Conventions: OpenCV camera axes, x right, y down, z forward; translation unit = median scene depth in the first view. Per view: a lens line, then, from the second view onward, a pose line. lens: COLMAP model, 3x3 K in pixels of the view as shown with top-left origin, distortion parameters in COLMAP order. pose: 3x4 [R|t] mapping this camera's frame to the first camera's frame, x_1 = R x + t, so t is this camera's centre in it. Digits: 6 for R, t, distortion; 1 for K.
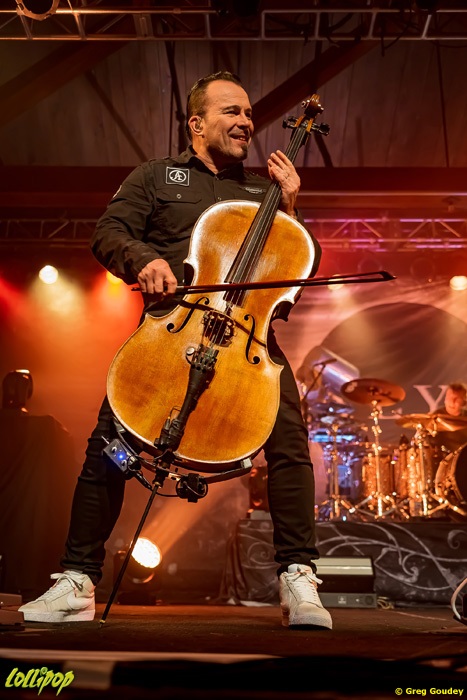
lens RADIAL K [[695.6, 0, 234.9], [0, 695.6, 382.1], [0, 0, 1]] dist [0.068200, 0.008997]
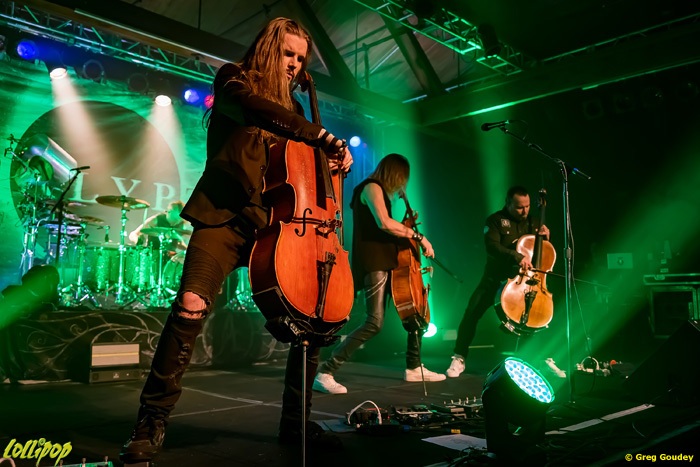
lens RADIAL K [[619.2, 0, 364.4], [0, 619.2, 226.5], [0, 0, 1]] dist [0.015502, -0.001182]
pose [[0.693276, 0.089877, 0.715046, -0.350601], [-0.196668, 0.978127, 0.067736, -0.124120], [-0.693318, -0.187586, 0.695788, -0.085487]]
